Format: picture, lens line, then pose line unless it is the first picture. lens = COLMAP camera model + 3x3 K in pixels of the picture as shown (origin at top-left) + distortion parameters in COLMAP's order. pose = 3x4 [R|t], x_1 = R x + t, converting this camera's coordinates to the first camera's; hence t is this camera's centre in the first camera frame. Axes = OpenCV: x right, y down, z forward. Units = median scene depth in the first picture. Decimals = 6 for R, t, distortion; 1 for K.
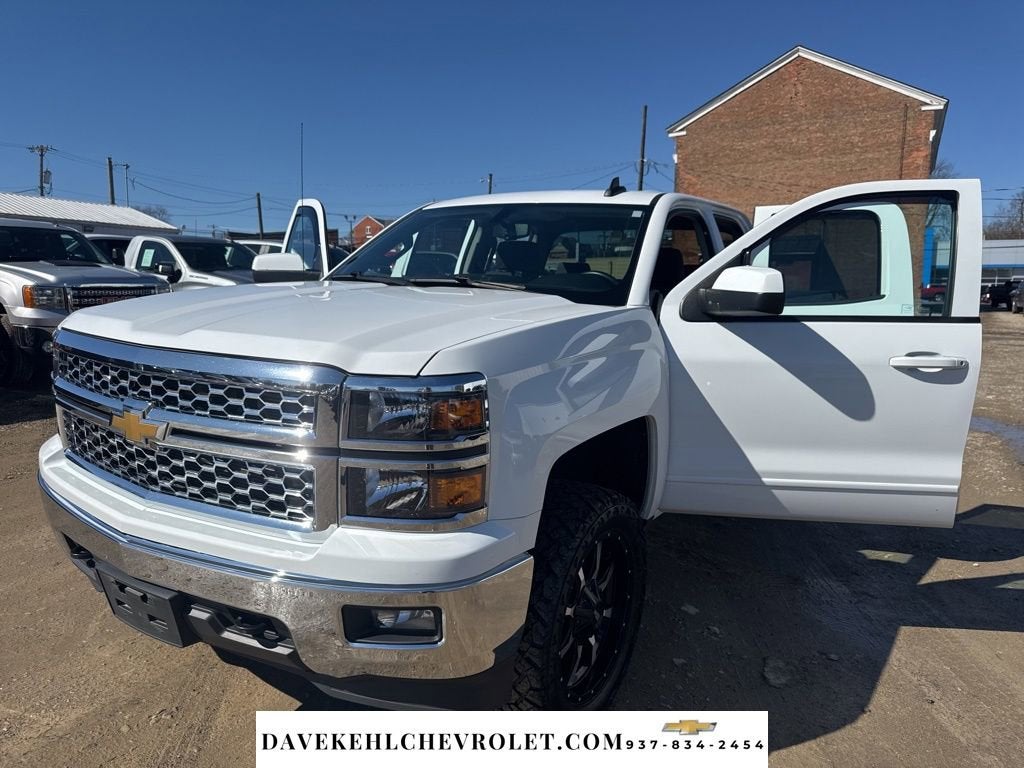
lens RADIAL K [[762.6, 0, 512.0], [0, 762.6, 384.0], [0, 0, 1]] dist [0.004420, -0.011311]
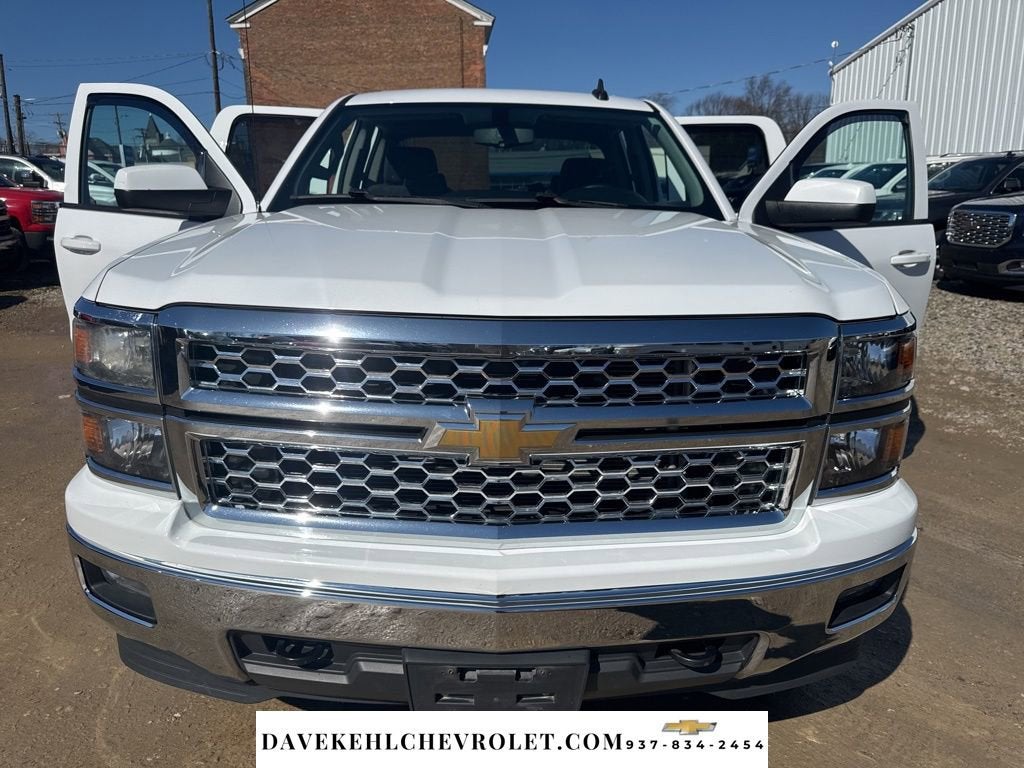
lens RADIAL K [[762.1, 0, 510.1], [0, 762.1, 385.4], [0, 0, 1]] dist [0.002996, -0.008829]
pose [[0.837923, -0.148306, 0.525253, -0.540128], [0.085191, 0.986118, 0.142528, -0.047427], [-0.539099, -0.074681, 0.838925, 0.258396]]
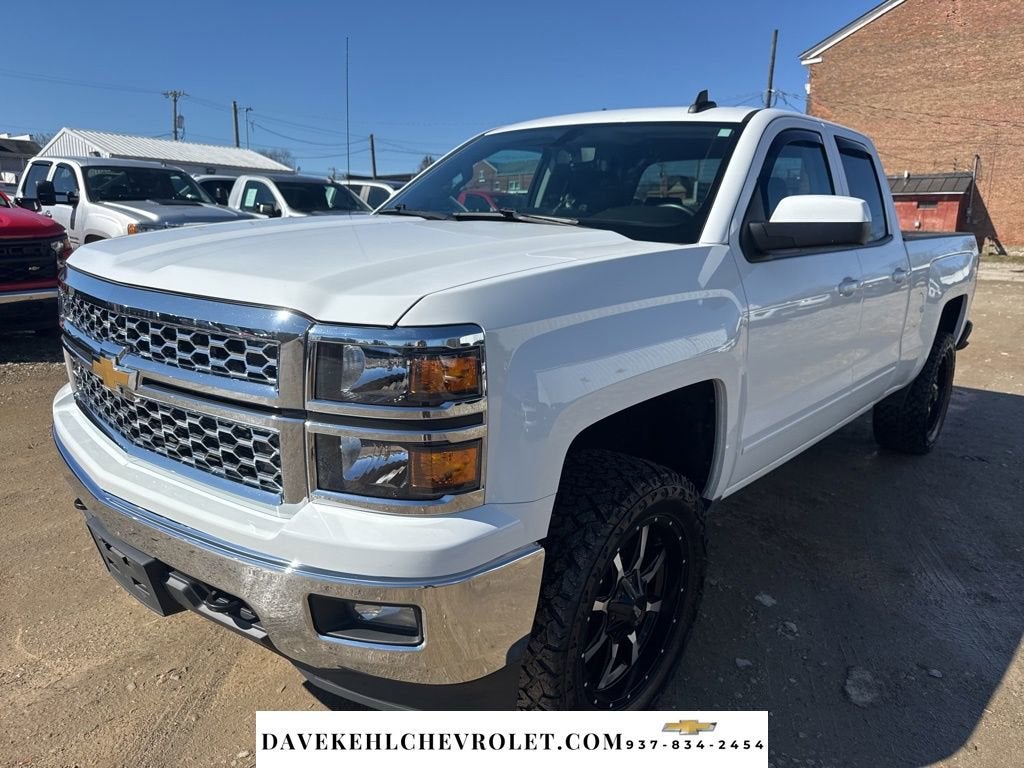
lens RADIAL K [[762.2, 0, 502.4], [0, 762.2, 392.2], [0, 0, 1]] dist [-0.002881, -0.005172]
pose [[0.987286, 0.037595, -0.154445, 0.065003], [-0.024674, 0.996097, 0.084743, -0.006569], [0.157028, -0.079855, 0.984360, 0.121612]]
